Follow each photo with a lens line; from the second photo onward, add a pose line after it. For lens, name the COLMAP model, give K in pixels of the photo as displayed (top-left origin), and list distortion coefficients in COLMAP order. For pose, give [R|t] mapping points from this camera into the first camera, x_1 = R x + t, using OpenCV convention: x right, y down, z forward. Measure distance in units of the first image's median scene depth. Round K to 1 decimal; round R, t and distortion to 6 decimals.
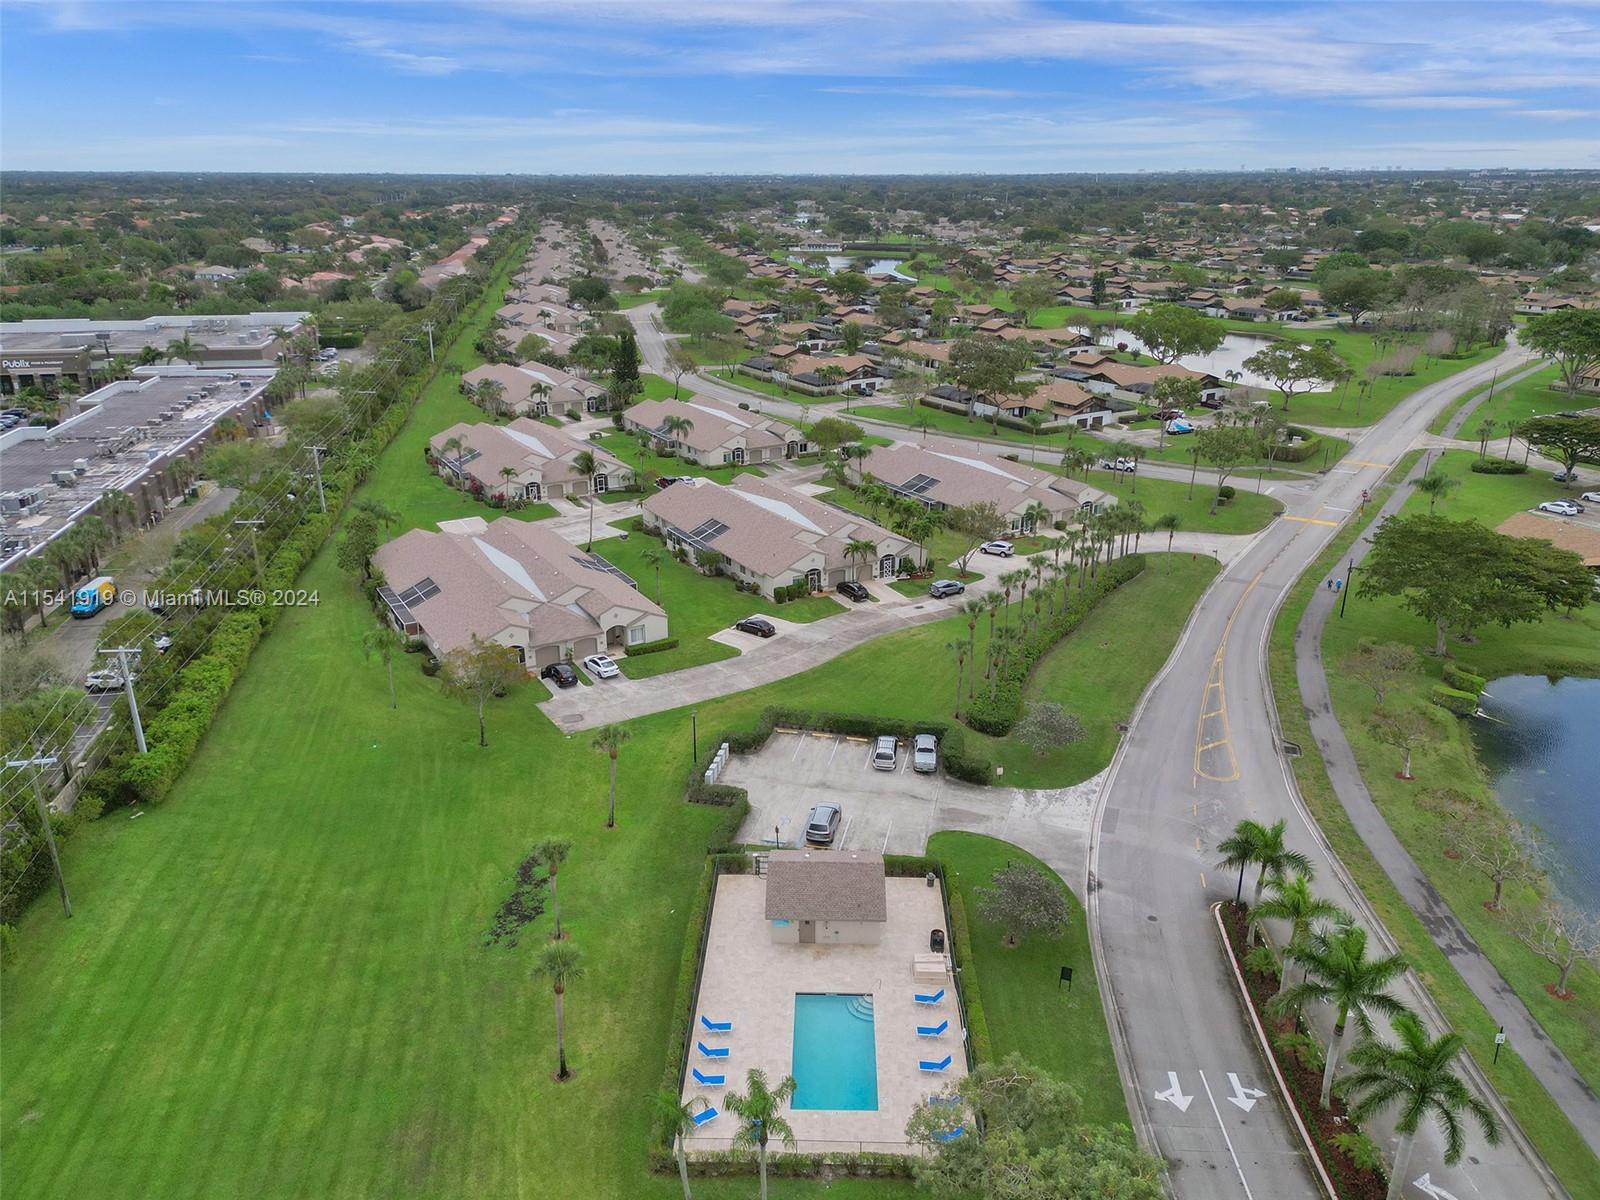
lens RADIAL K [[1161.2, 0, 800.0], [0, 1161.2, 600.0], [0, 0, 1]] dist [0.082490, -0.065072]
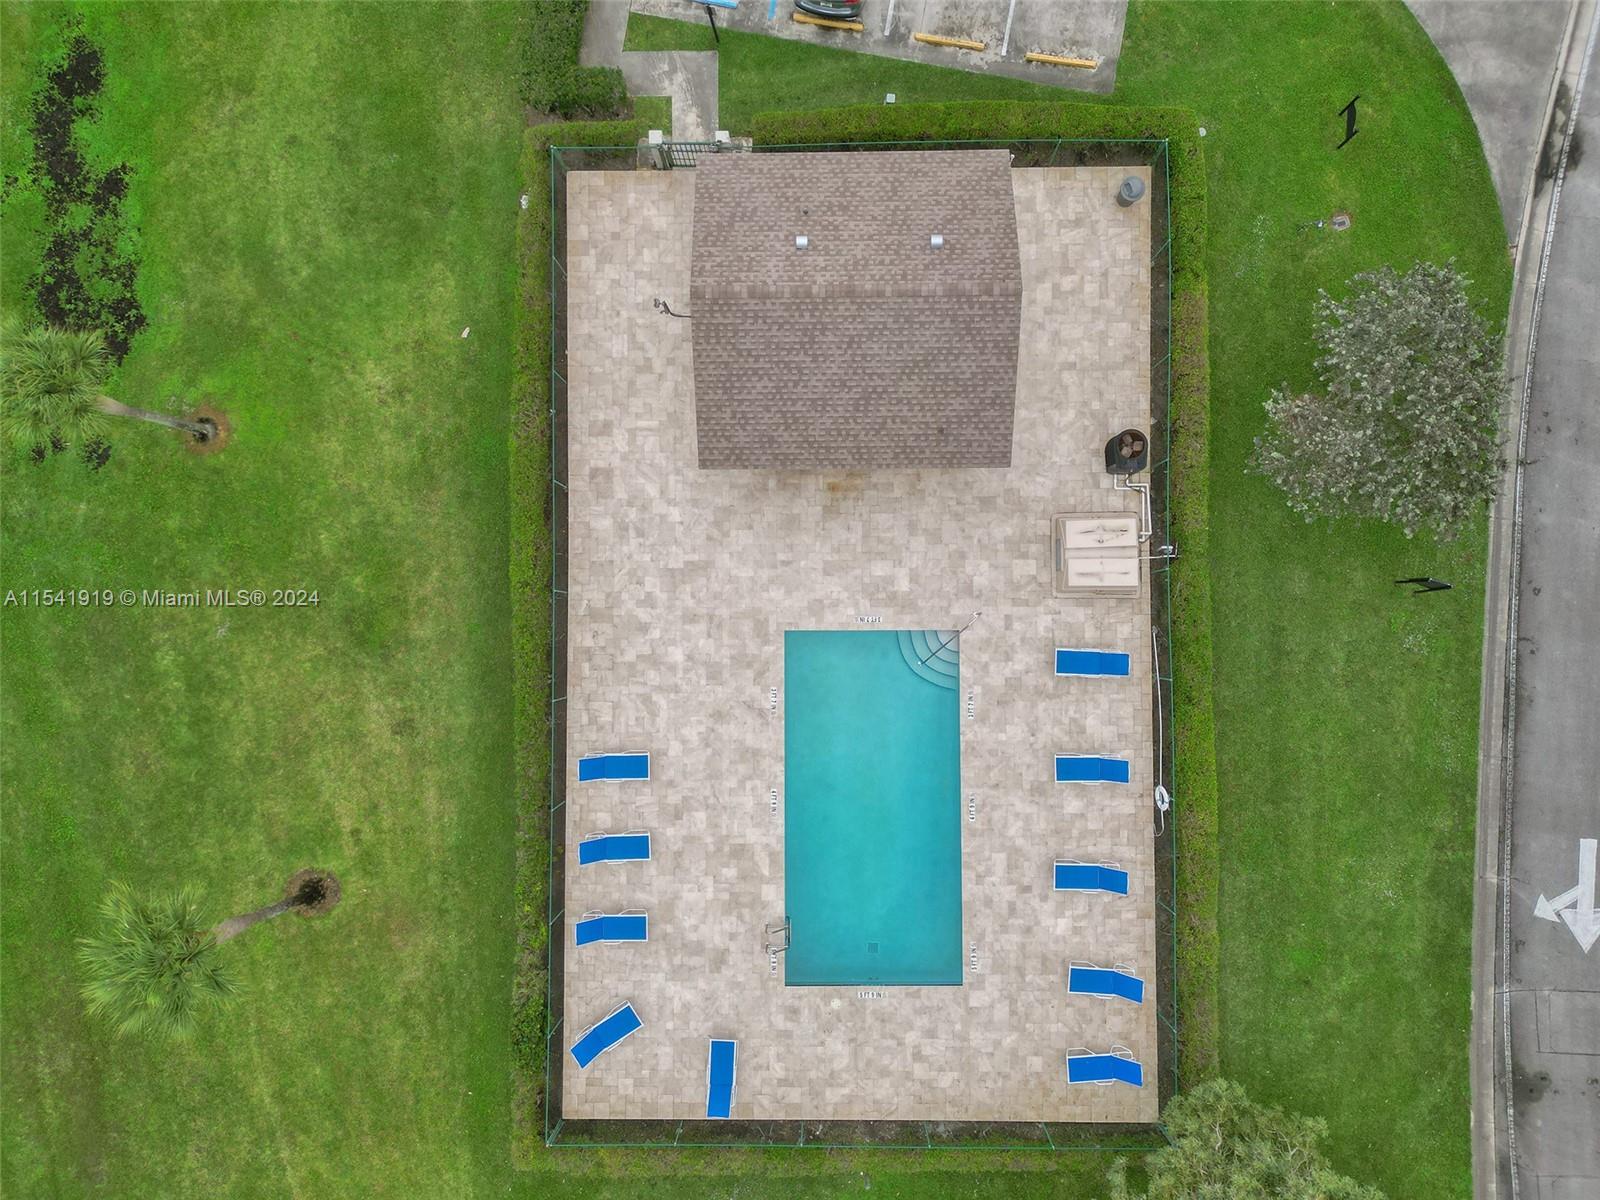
lens RADIAL K [[1161.2, 0, 800.0], [0, 1161.2, 600.0], [0, 0, 1]] dist [0.082490, -0.065072]
pose [[0.999471, -0.028328, -0.015988, 0.008169], [0.025273, 0.366825, 0.929946, -0.067222], [-0.020478, -0.929858, 0.367347, 0.731270]]
